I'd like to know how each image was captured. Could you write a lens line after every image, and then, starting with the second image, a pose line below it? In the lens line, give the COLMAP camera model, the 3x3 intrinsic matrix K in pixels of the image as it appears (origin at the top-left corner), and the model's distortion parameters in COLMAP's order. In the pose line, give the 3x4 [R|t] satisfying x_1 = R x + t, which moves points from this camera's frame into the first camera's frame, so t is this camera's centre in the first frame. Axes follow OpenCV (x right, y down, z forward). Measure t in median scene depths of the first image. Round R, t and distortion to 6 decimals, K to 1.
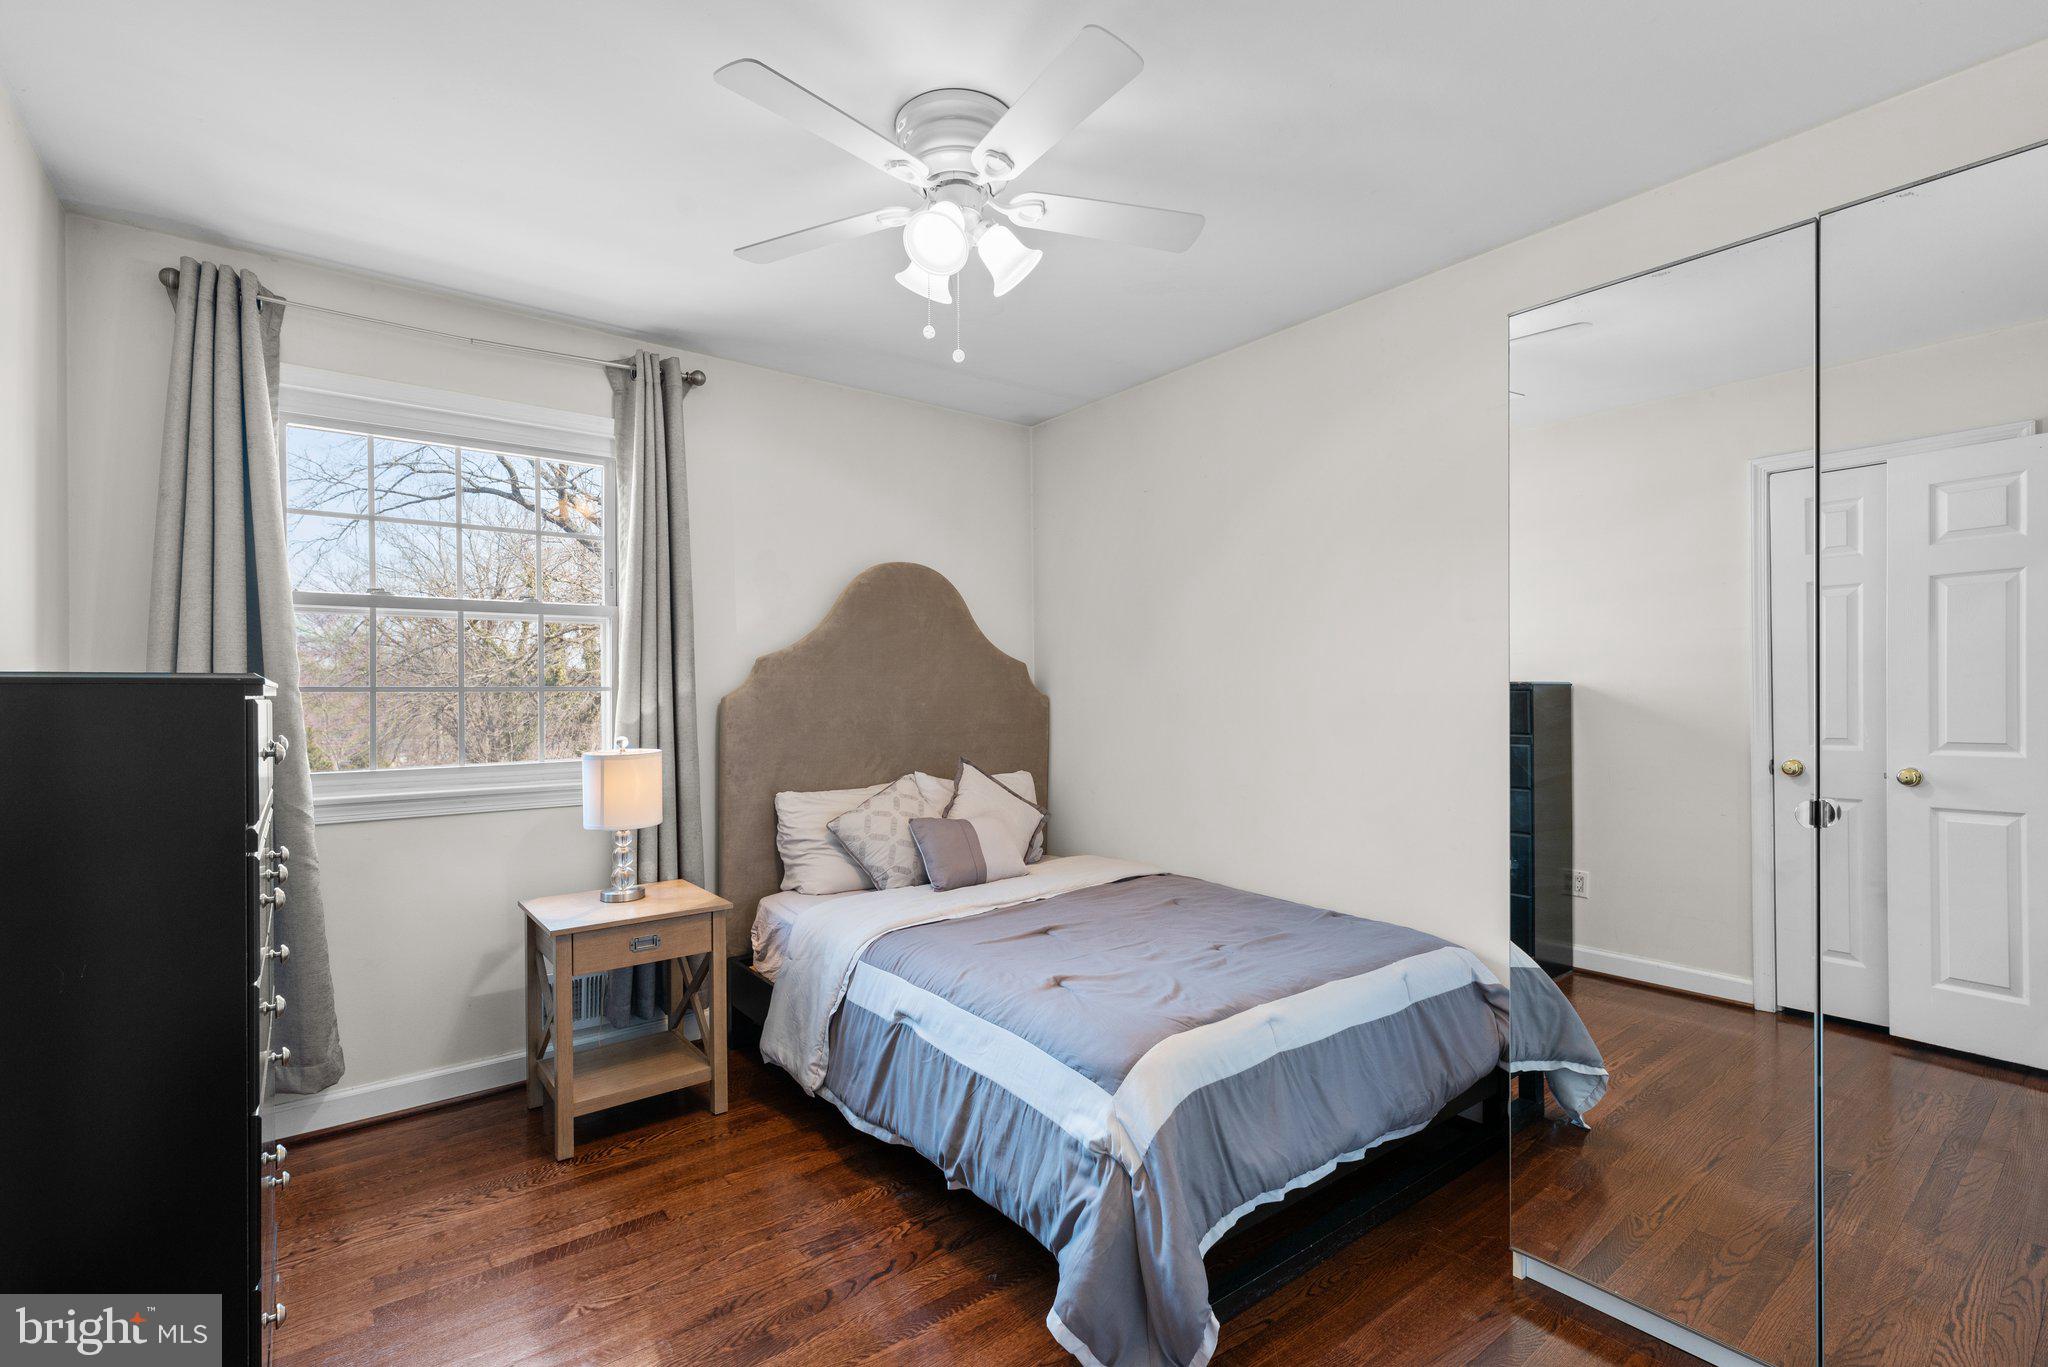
lens RADIAL K [[915.2, 0, 1024.0], [0, 915.2, 689.8], [0, 0, 1]] dist [-0.005156, 0.002437]
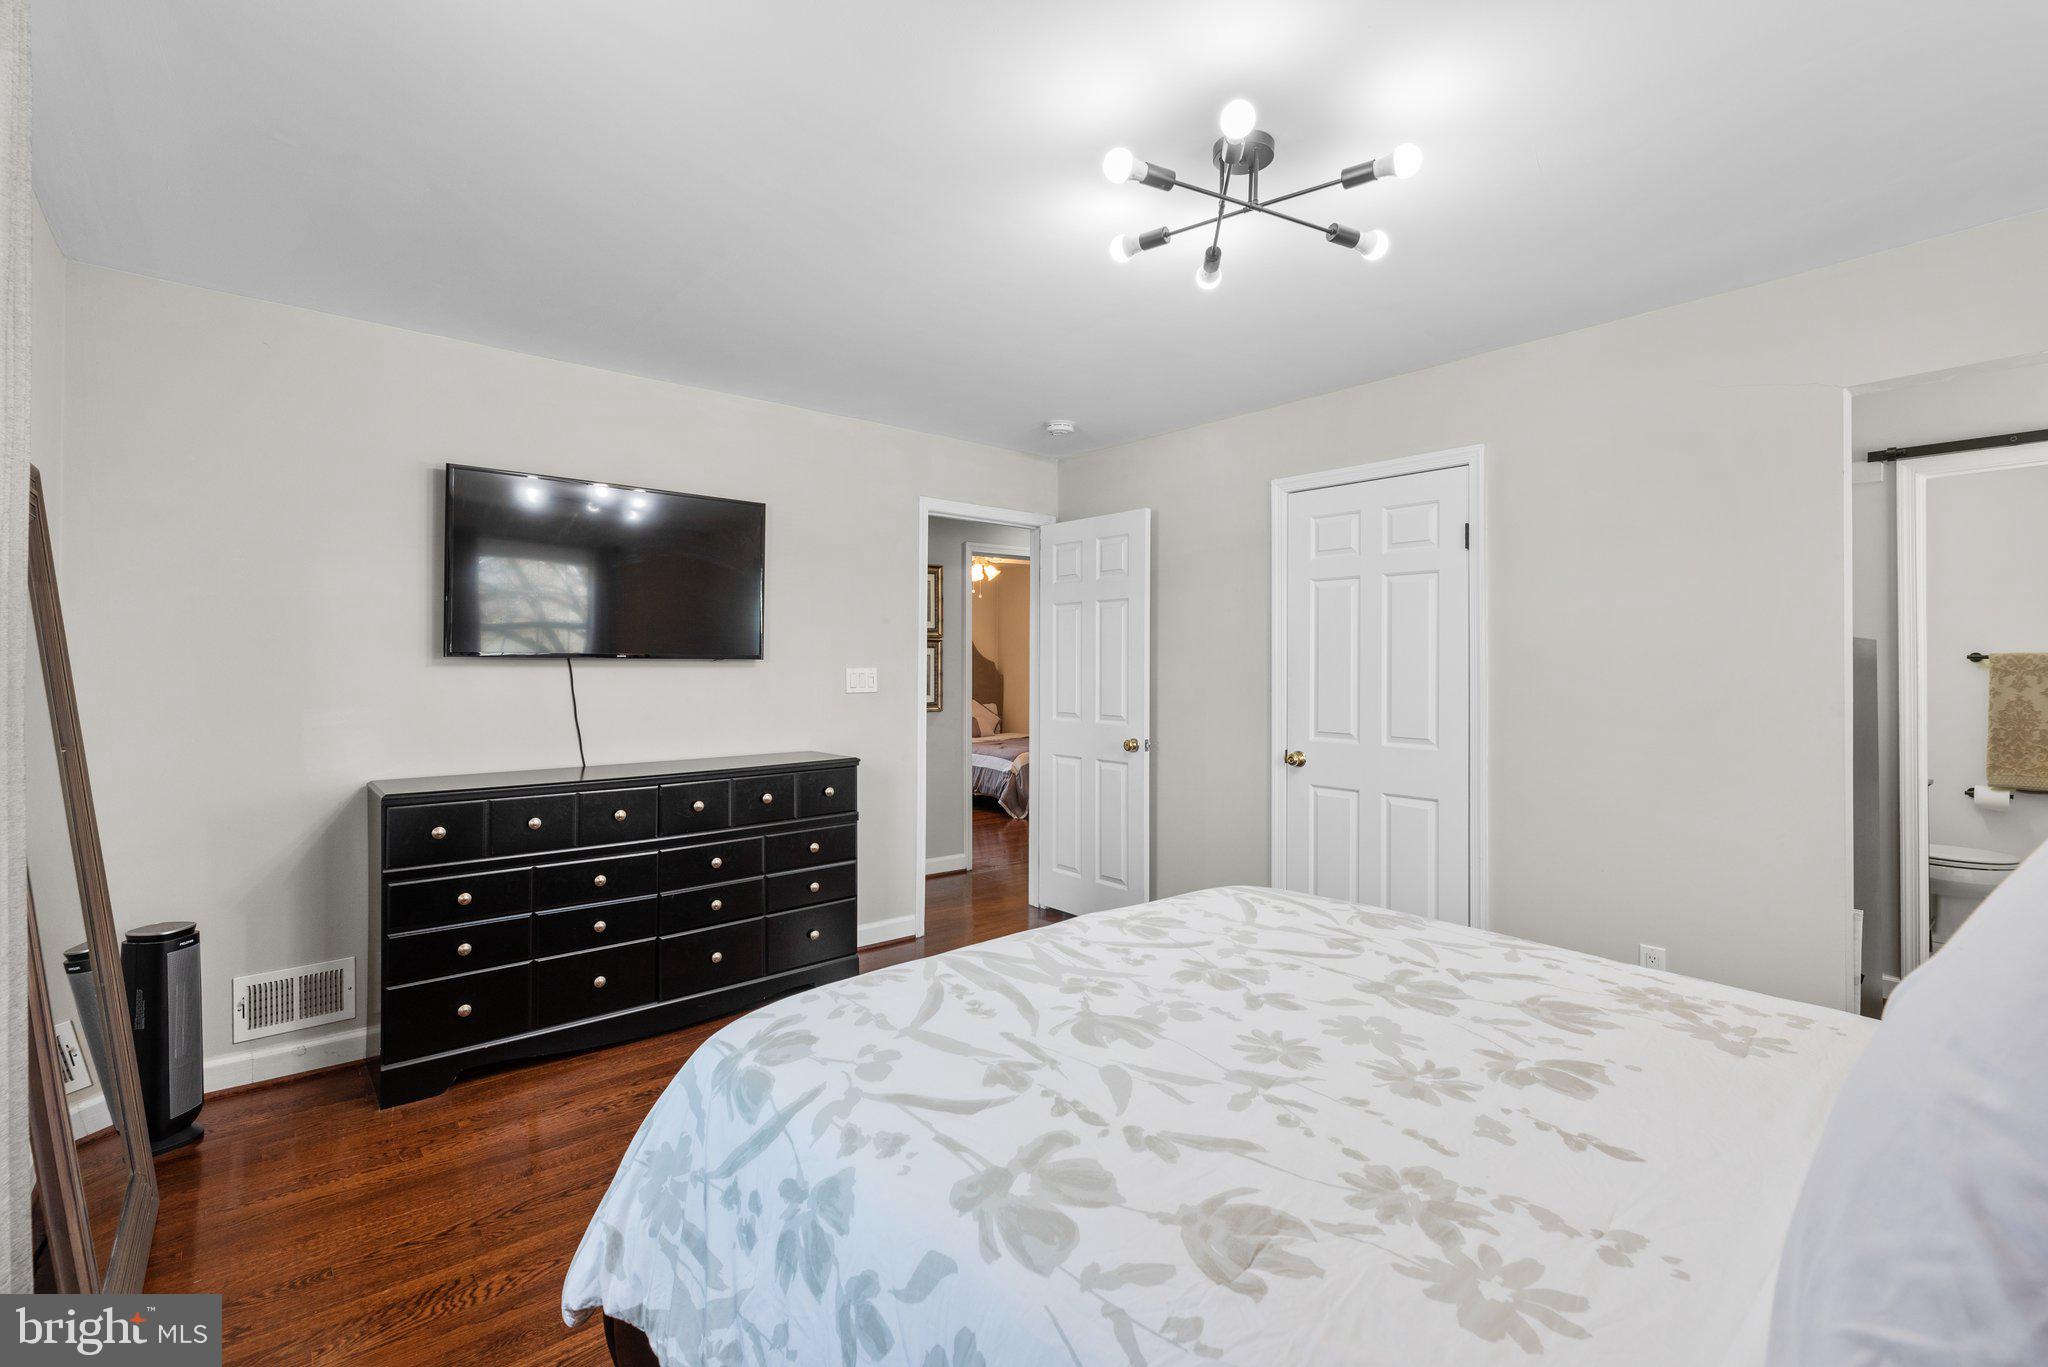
lens RADIAL K [[915.2, 0, 1026.3], [0, 915.2, 676.7], [0, 0, 1]] dist [-0.005156, 0.002437]
pose [[0.999235, 0.004995, 0.038799, -0.008891], [-0.005630, 0.999852, 0.016264, -0.035515], [-0.038712, -0.016470, 0.999115, -1.847493]]
